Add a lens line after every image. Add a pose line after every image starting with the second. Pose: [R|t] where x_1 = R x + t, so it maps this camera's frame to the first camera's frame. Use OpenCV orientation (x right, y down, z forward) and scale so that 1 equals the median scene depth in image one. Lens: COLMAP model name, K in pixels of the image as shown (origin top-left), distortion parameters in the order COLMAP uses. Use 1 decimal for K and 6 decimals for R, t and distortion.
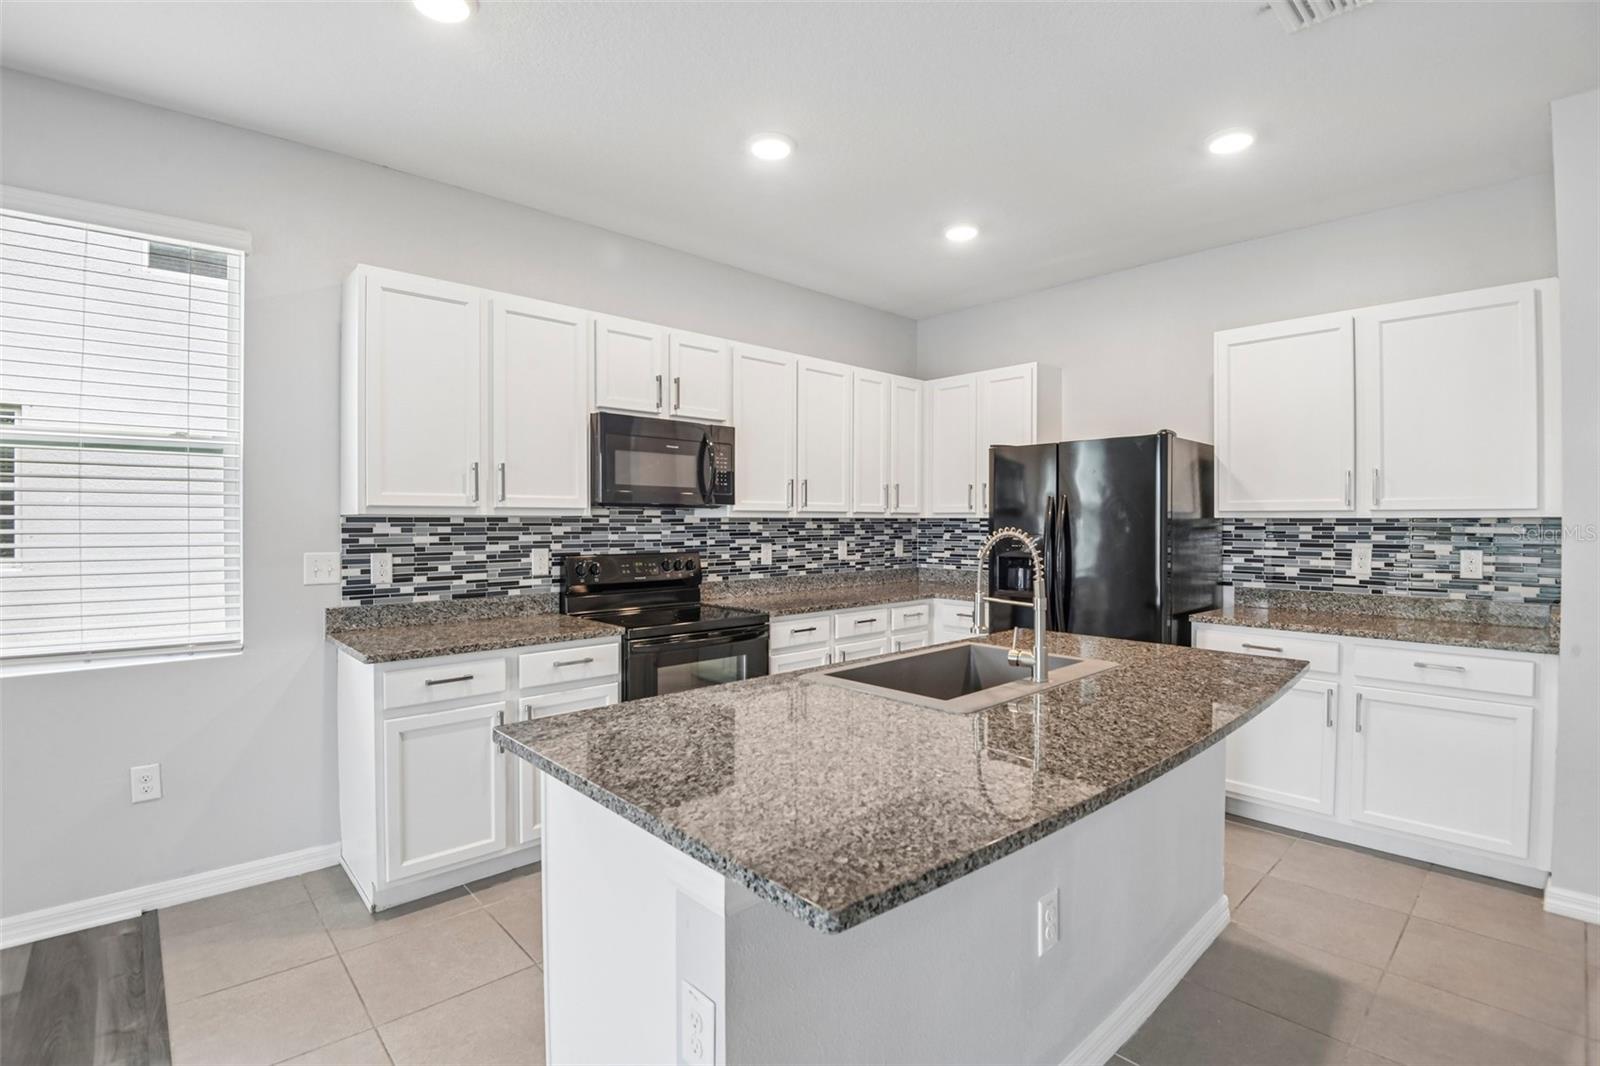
lens RADIAL K [[742.8, 0, 802.9], [0, 742.8, 523.5], [0, 0, 1]] dist [-0.014261, -0.017939]
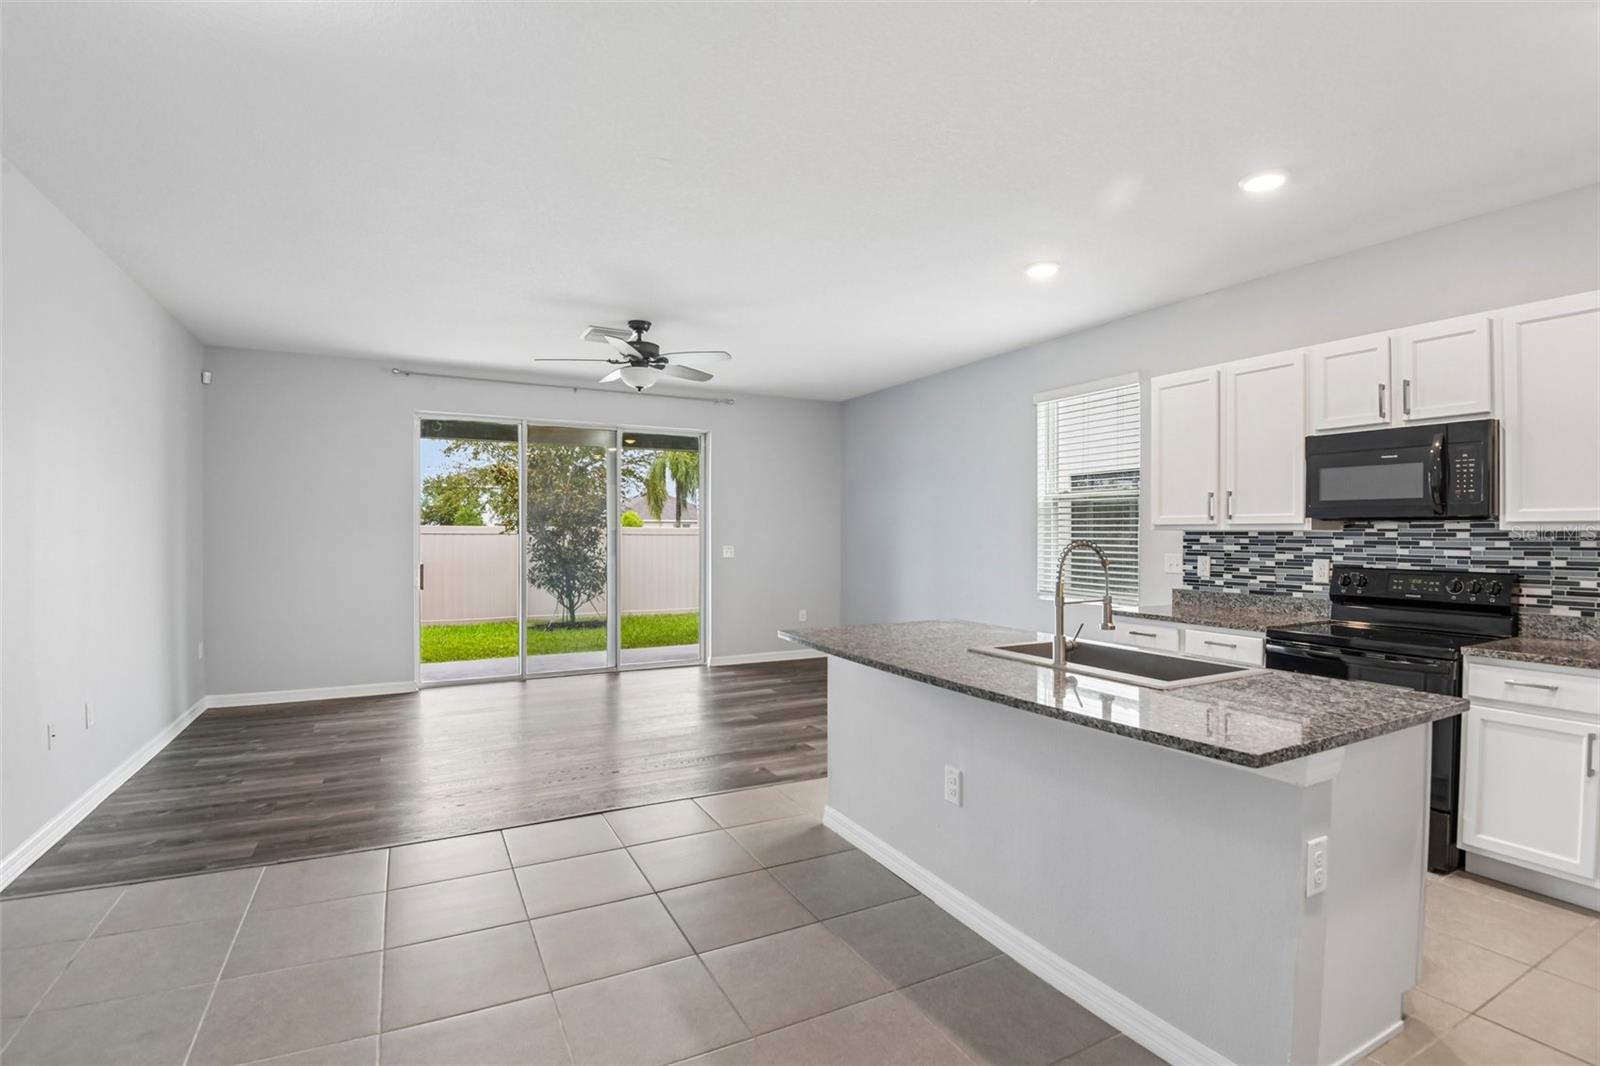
lens RADIAL K [[742.8, 0, 798.9], [0, 742.8, 538.2], [0, 0, 1]] dist [-0.014261, -0.017939]
pose [[-0.268090, 0.004524, -0.963383, 0.953186], [-0.007418, 0.999950, 0.006760, 0.000061], [0.963365, 0.008958, -0.268043, 0.537504]]
